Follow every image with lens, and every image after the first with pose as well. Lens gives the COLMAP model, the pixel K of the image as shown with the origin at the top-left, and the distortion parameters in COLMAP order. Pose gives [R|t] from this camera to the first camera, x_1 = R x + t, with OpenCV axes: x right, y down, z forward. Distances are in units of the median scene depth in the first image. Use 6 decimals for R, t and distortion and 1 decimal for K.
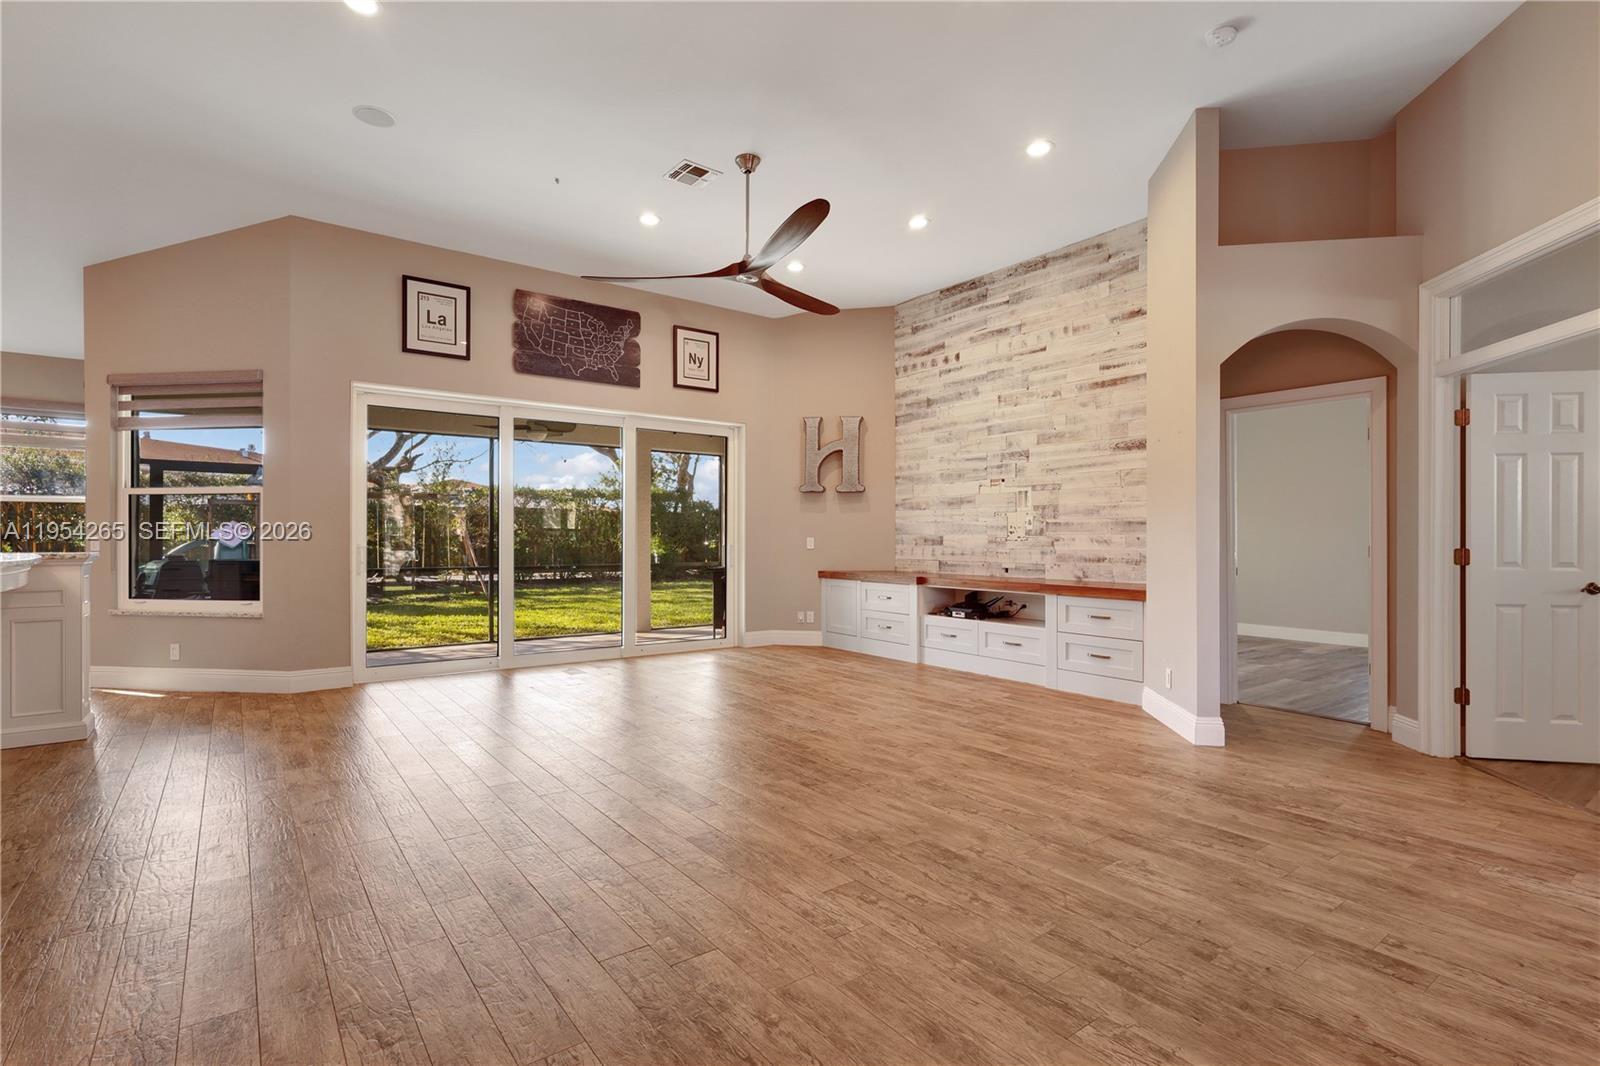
lens RADIAL K [[763.4, 0, 802.4], [0, 763.4, 536.0], [0, 0, 1]] dist [0.000879, 0.001086]
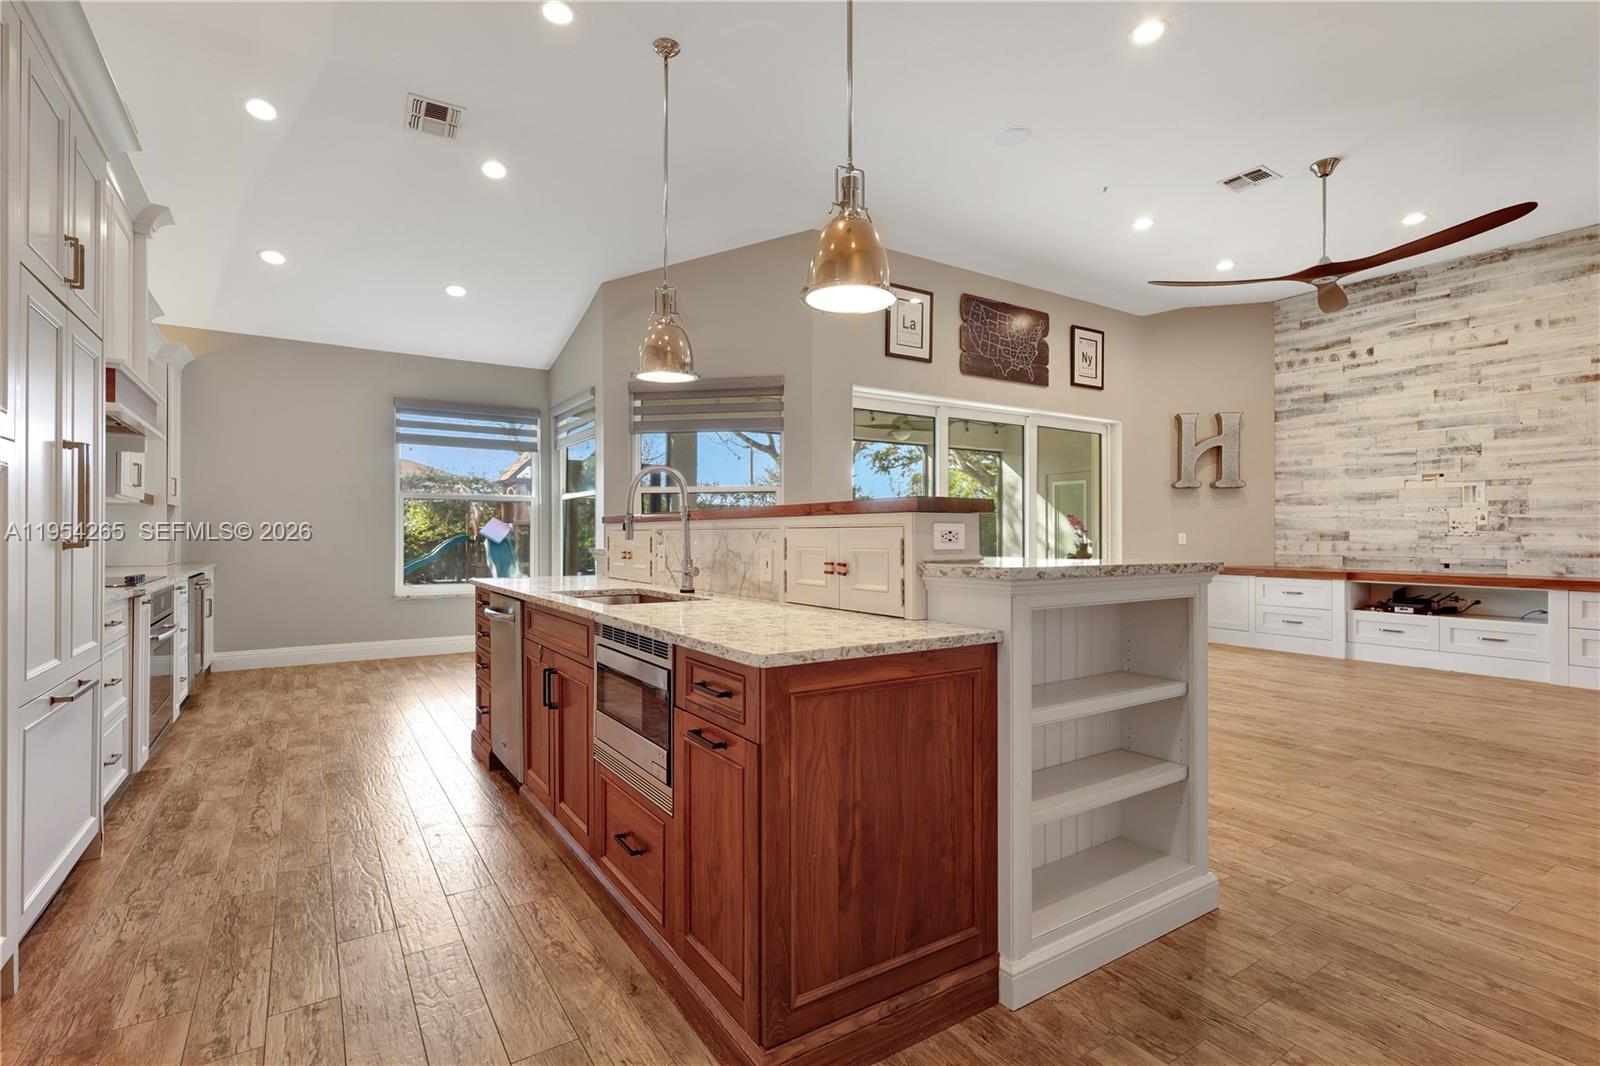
lens RADIAL K [[763.4, 0, 796.6], [0, 763.4, 536.7], [0, 0, 1]] dist [0.000879, 0.001086]
pose [[0.997776, 0.000123, -0.066652, -0.532192], [0.000387, 0.999971, 0.007640, -0.000895], [0.066651, -0.007649, 0.997747, -0.052939]]
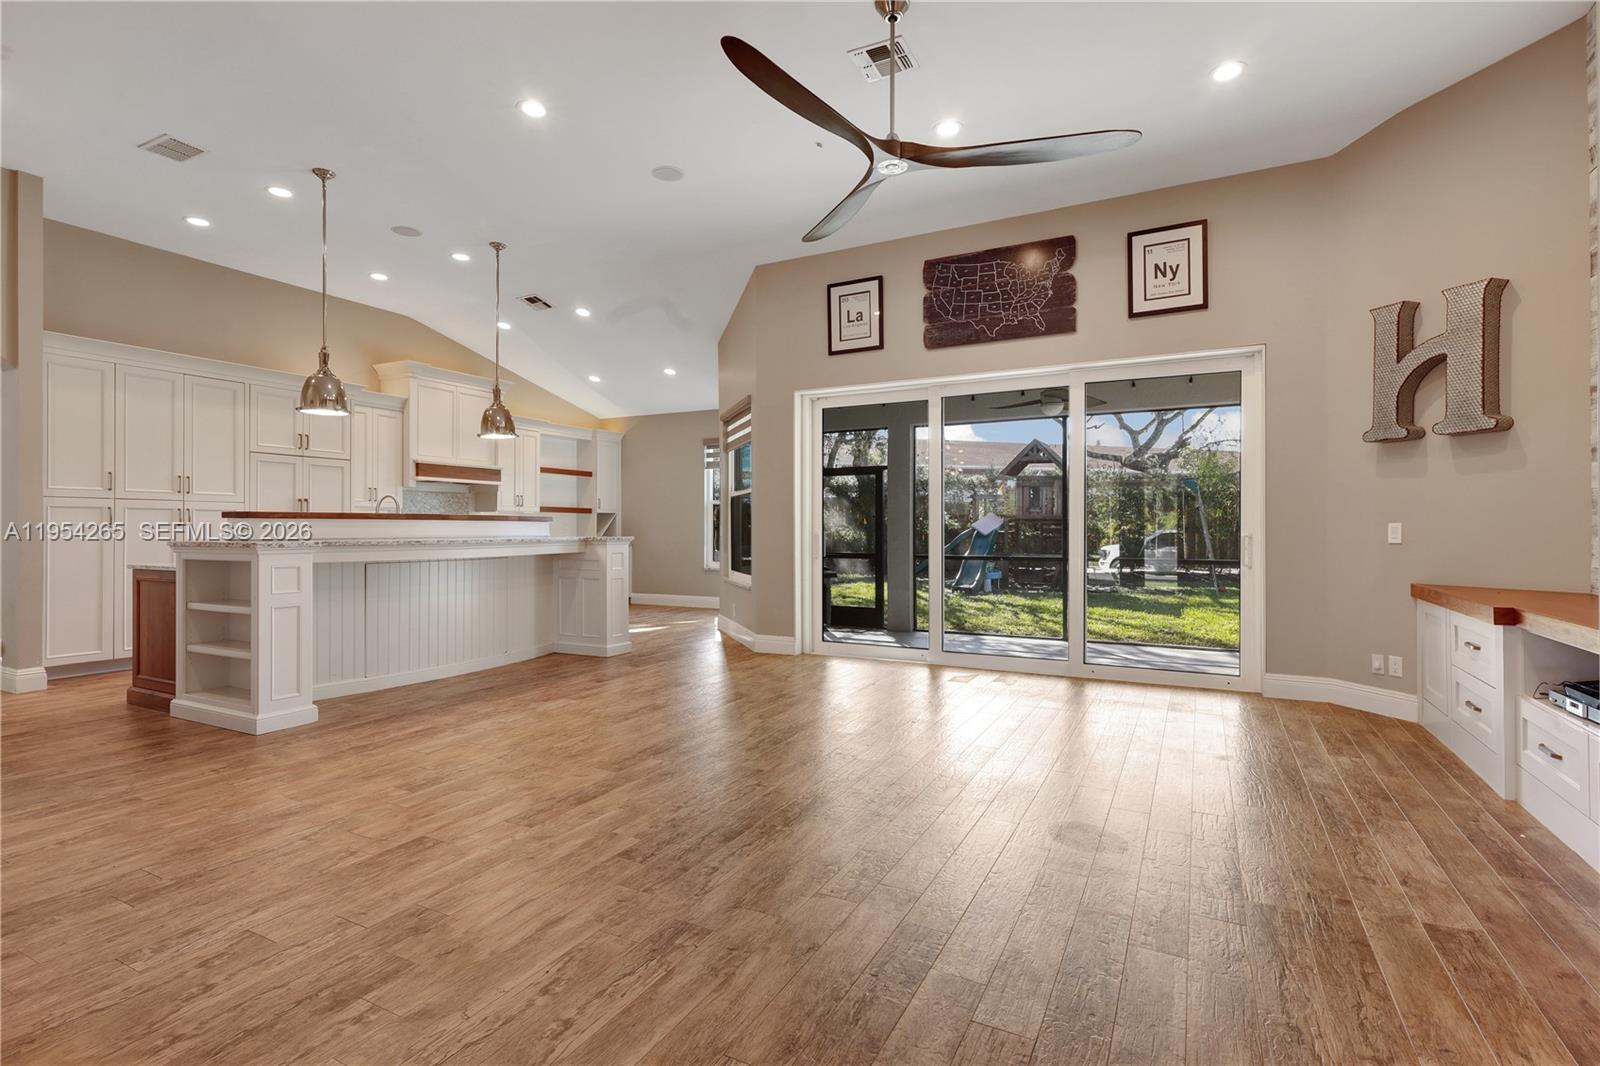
lens RADIAL K [[763.4, 0, 790.2], [0, 763.4, 529.9], [0, 0, 1]] dist [0.000879, 0.001086]
pose [[0.418212, 0.000016, -0.908349, 0.408992], [0.005708, 0.999980, 0.002645, 0.003893], [0.908331, -0.006291, 0.418204, 0.454619]]
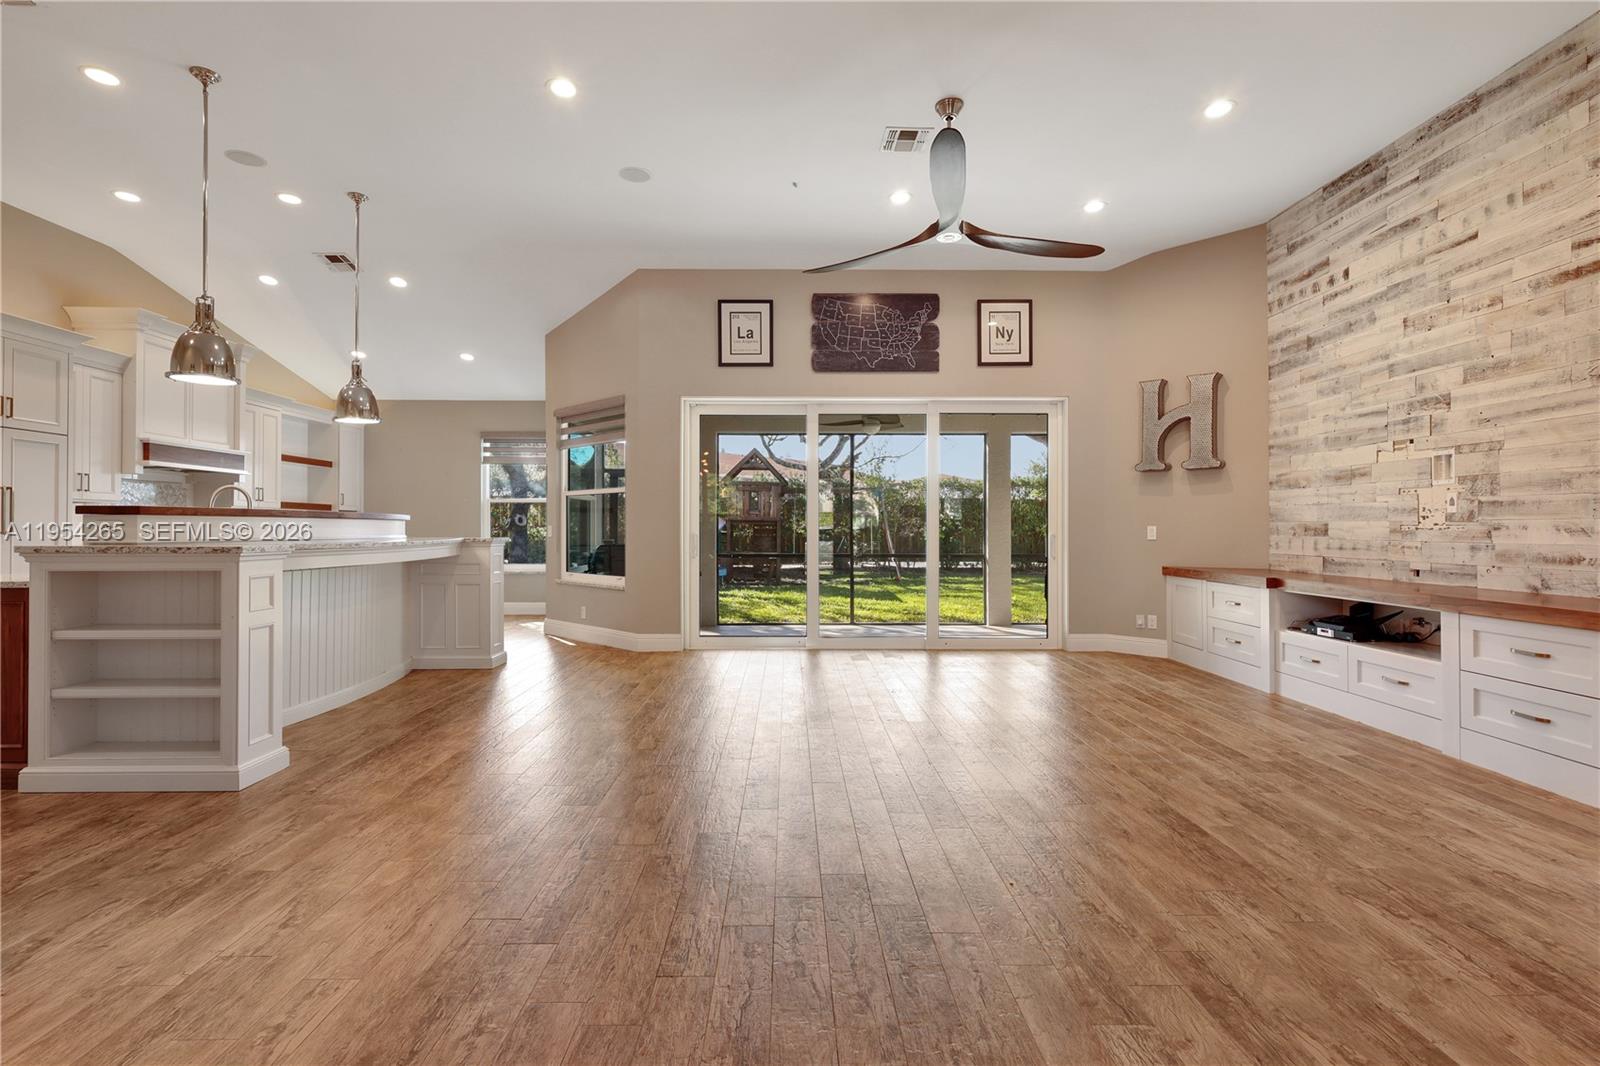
lens RADIAL K [[763.4, 0, 793.8], [0, 763.4, 521.8], [0, 0, 1]] dist [0.000879, 0.001086]
pose [[0.804314, -0.006206, -0.594172, 0.234555], [0.003052, 0.999975, -0.006314, 0.001815], [0.594197, 0.003265, 0.804313, 0.127292]]
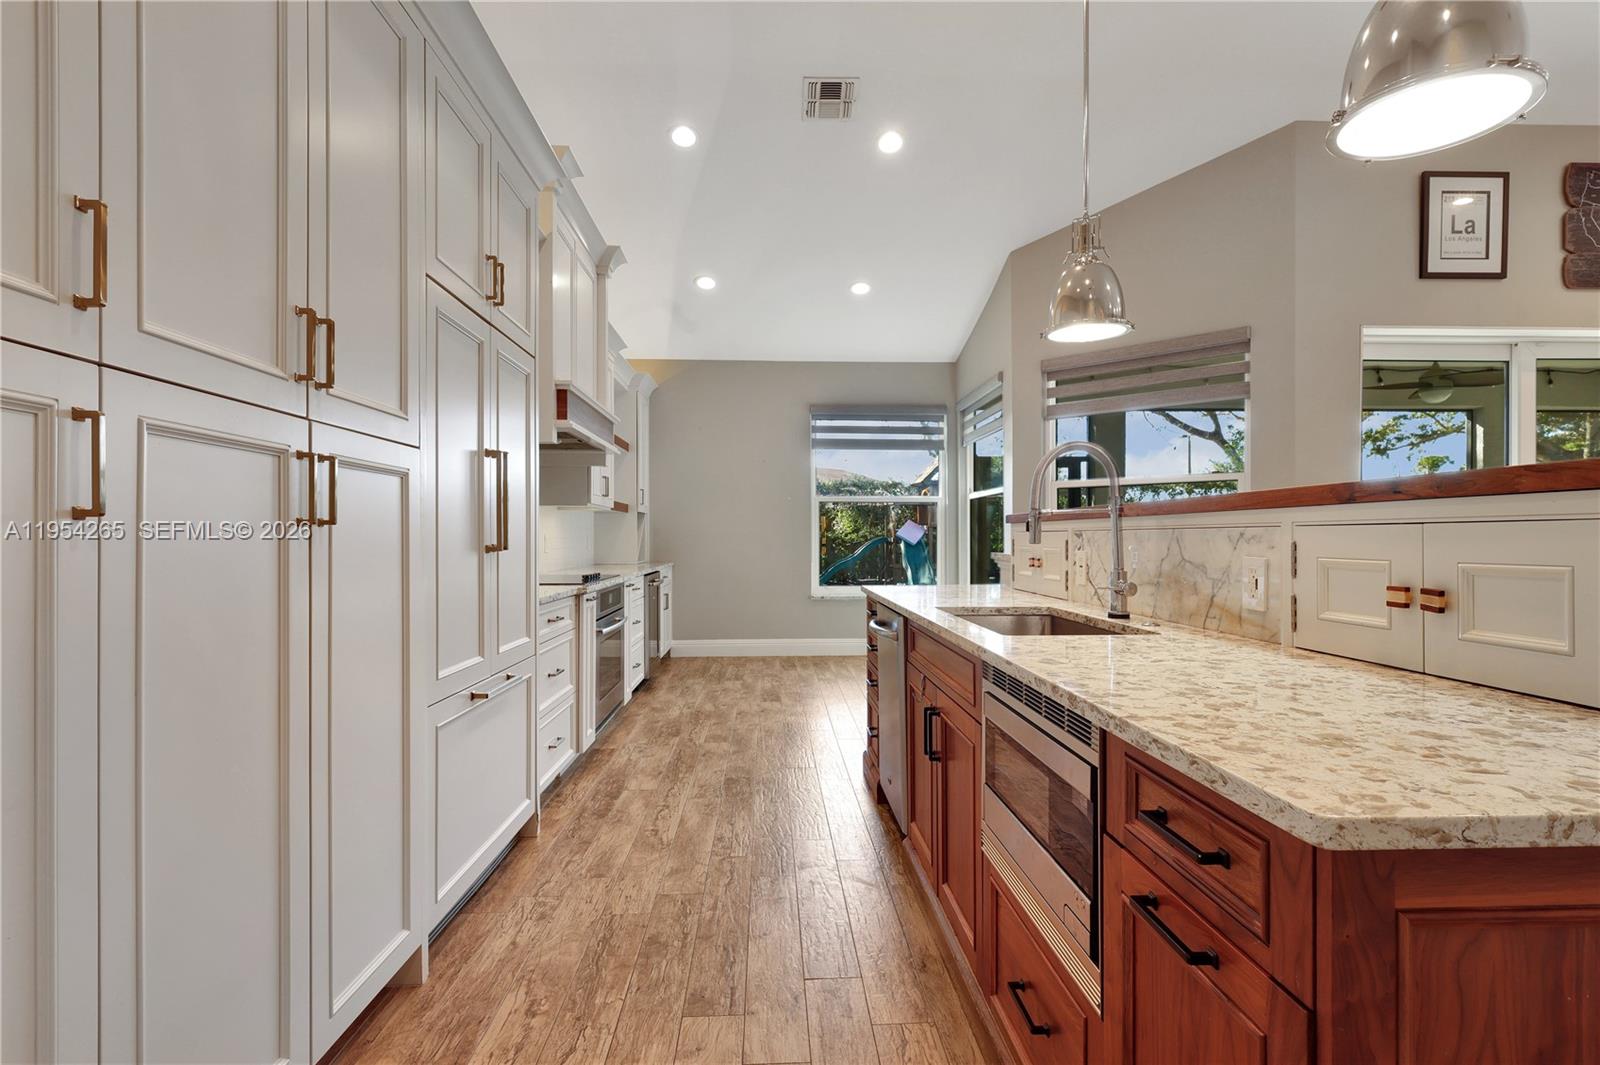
lens RADIAL K [[763.4, 0, 795.4], [0, 763.4, 539.8], [0, 0, 1]] dist [0.000879, 0.001086]
pose [[0.825292, -0.000540, -0.564707, -0.558146], [0.005830, 0.999954, 0.007565, -0.000707], [0.564677, -0.009535, 0.825257, 0.053115]]
